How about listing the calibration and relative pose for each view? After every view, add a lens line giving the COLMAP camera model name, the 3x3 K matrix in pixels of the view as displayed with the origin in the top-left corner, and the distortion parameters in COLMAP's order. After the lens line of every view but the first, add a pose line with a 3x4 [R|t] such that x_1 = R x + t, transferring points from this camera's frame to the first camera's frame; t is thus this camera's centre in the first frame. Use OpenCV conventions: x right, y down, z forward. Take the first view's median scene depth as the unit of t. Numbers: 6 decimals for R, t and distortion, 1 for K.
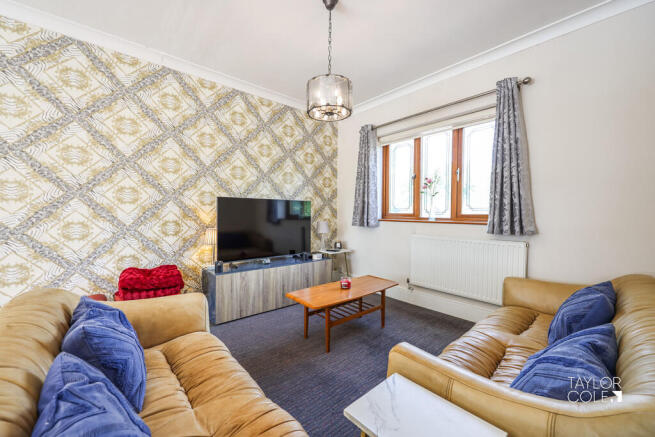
lens RADIAL K [[270.1, 0, 327.5], [0, 270.1, 218.5], [0, 0, 1]] dist [0.014298, -0.000050]
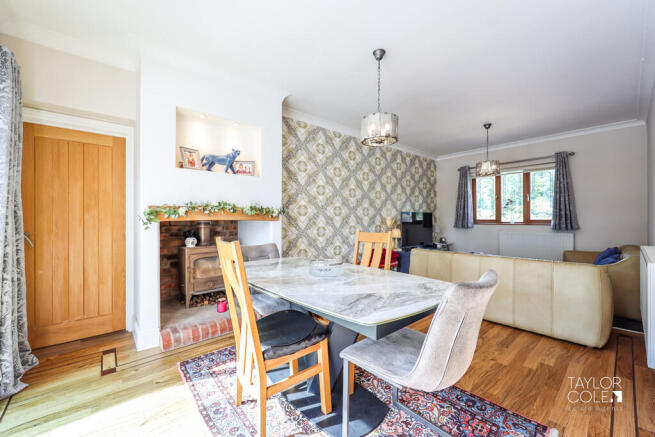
lens RADIAL K [[265.1, 0, 327.5], [0, 265.1, 218.5], [0, 0, 1]] dist [-0.000723, -0.000060]
pose [[0.999913, -0.011579, 0.006278, -0.692968], [0.011744, 0.999573, -0.026769, 0.005256], [-0.005965, 0.026841, 0.999622, -0.594916]]
